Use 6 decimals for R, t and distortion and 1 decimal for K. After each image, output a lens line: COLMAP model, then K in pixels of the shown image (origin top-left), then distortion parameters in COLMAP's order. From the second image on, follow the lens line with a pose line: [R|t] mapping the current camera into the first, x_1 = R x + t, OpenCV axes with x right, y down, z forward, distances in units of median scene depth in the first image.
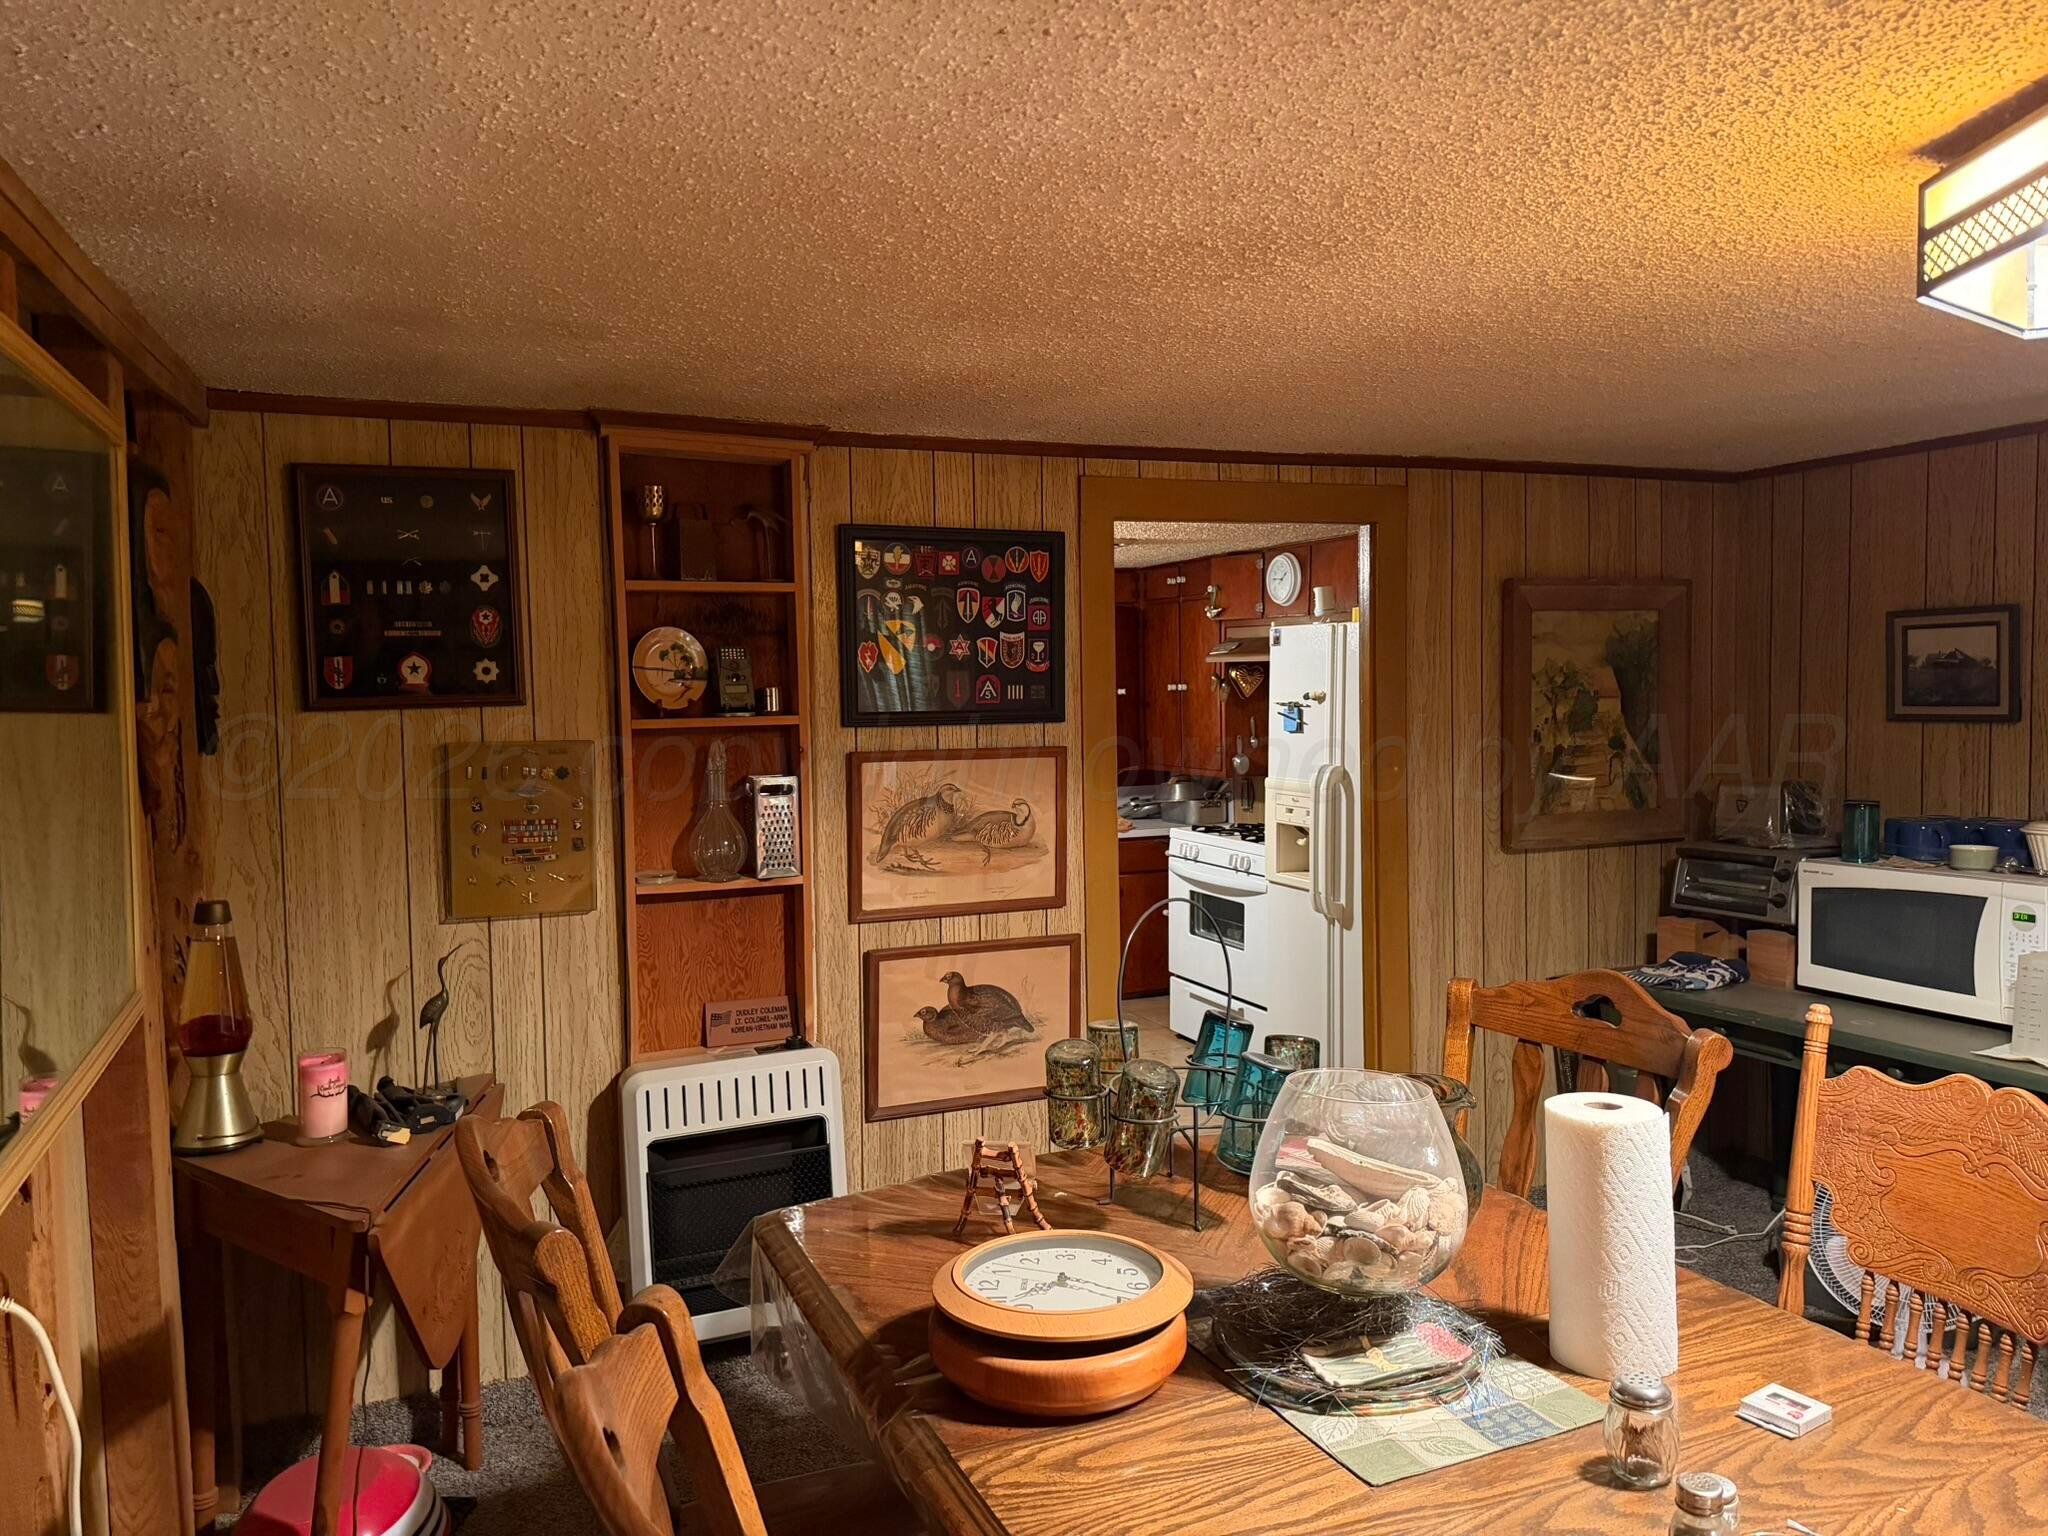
lens RADIAL K [[1450.3, 0, 1037.0], [0, 1450.3, 718.7], [0, 0, 1]] dist [0.031105, -0.026143]
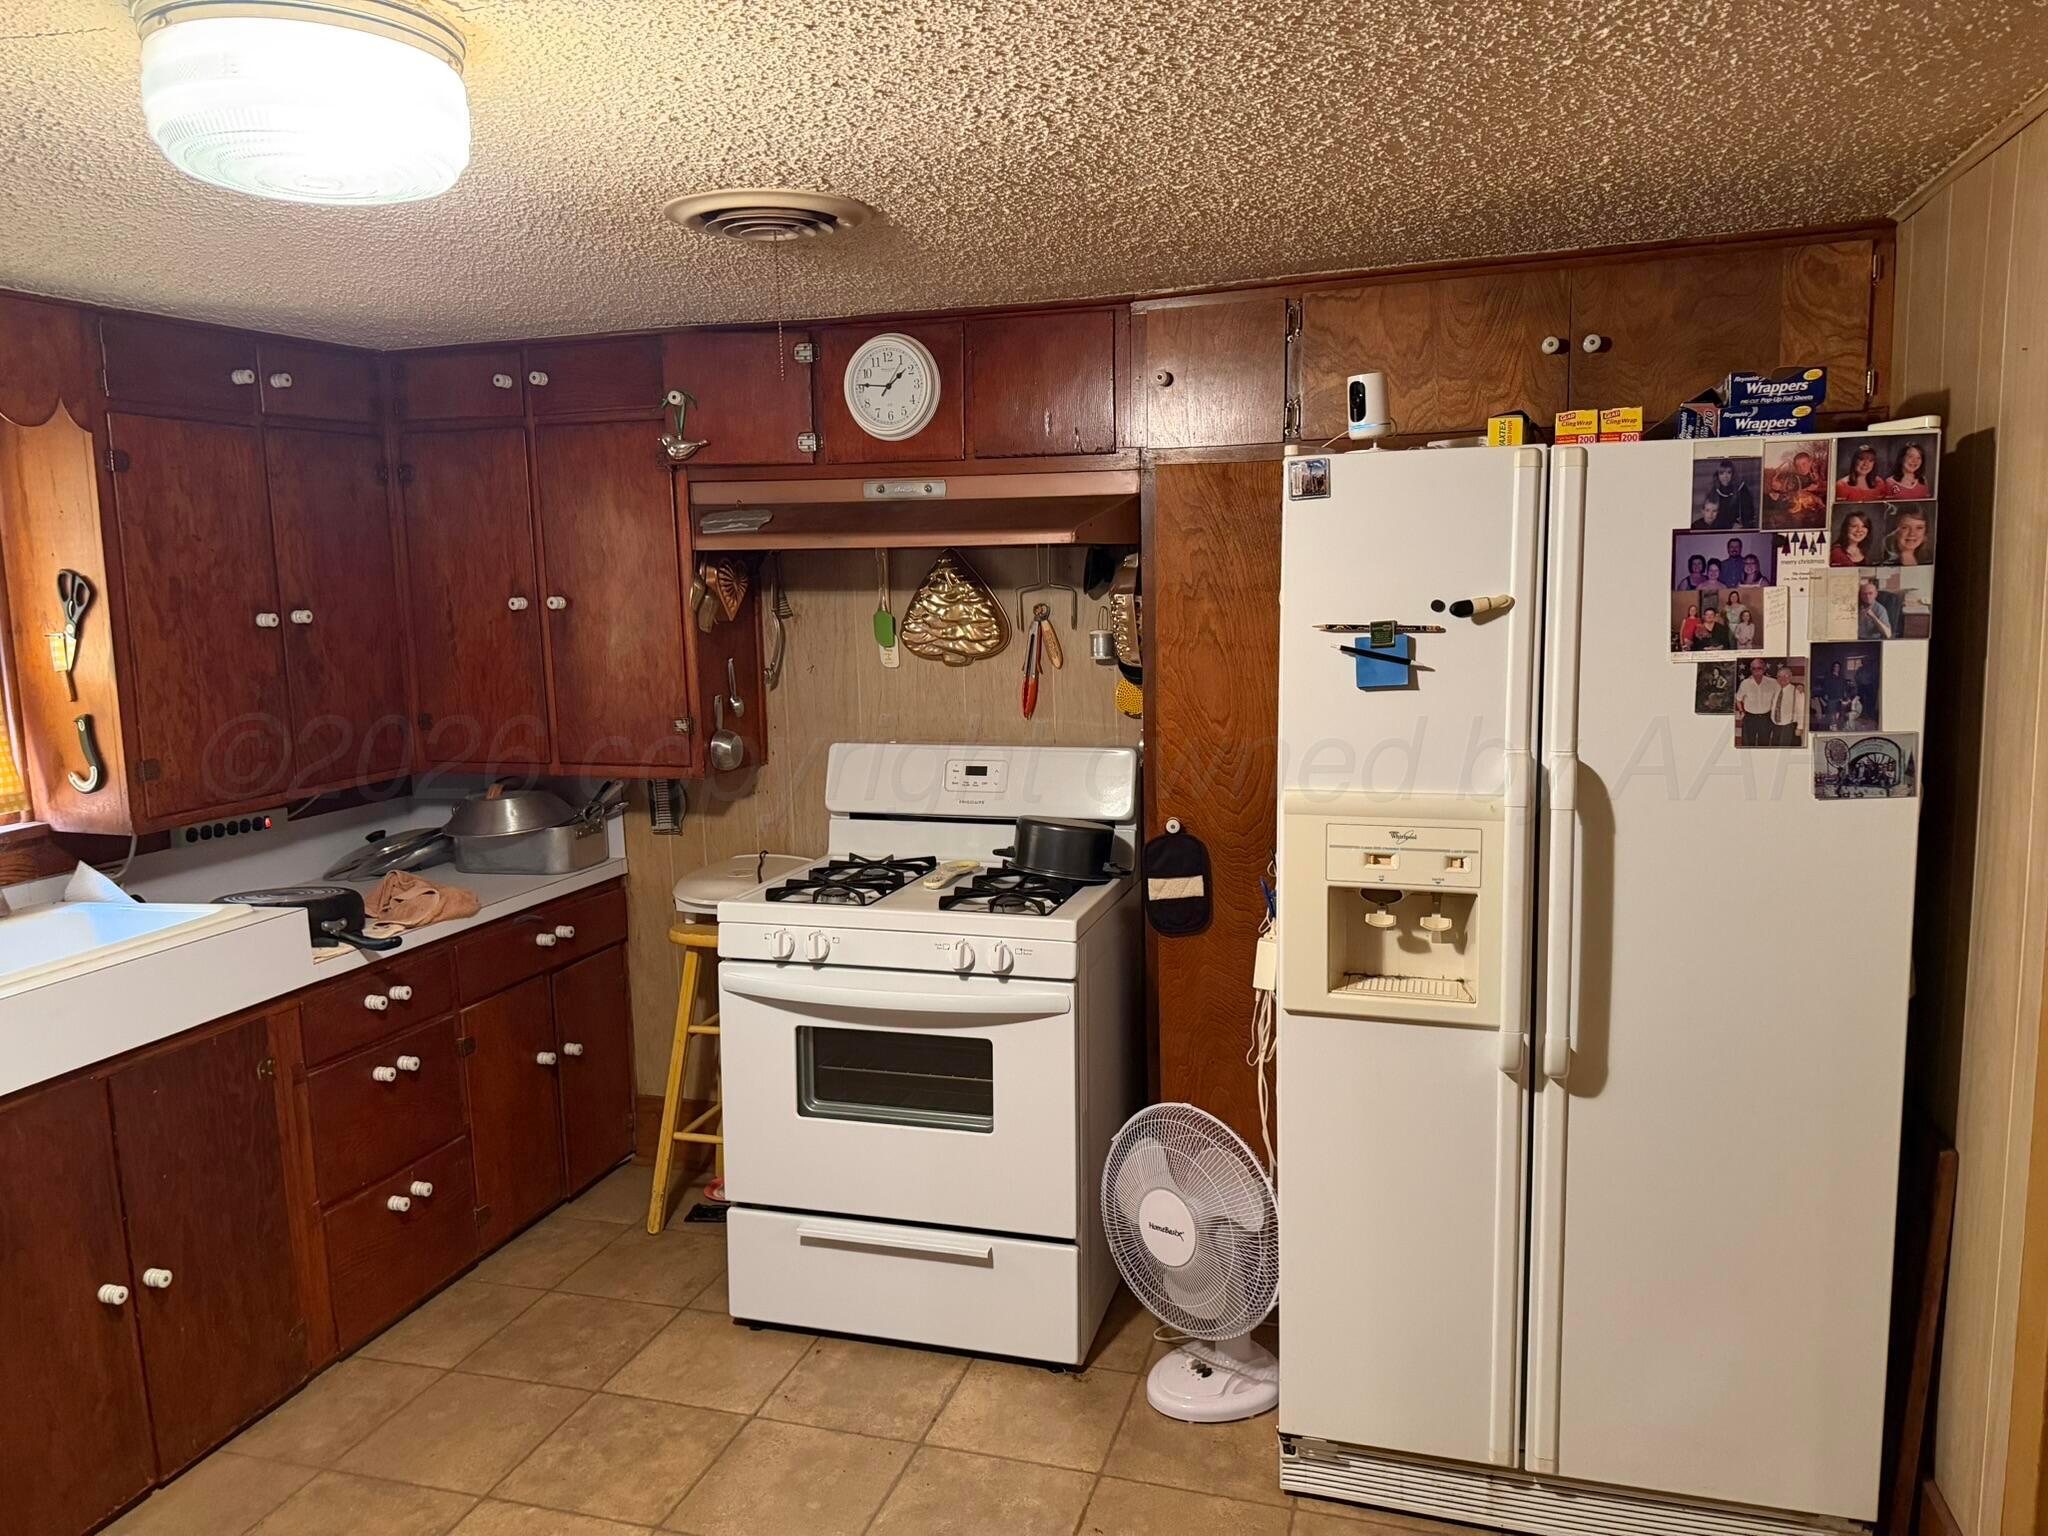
lens RADIAL K [[1450.3, 0, 1028.2], [0, 1450.3, 761.4], [0, 0, 1]] dist [0.031105, -0.026143]
pose [[0.640913, -0.088172, 0.762533, -0.214328], [0.028157, 0.995413, 0.091433, -0.010769], [-0.767097, -0.037130, 0.640456, 0.678467]]
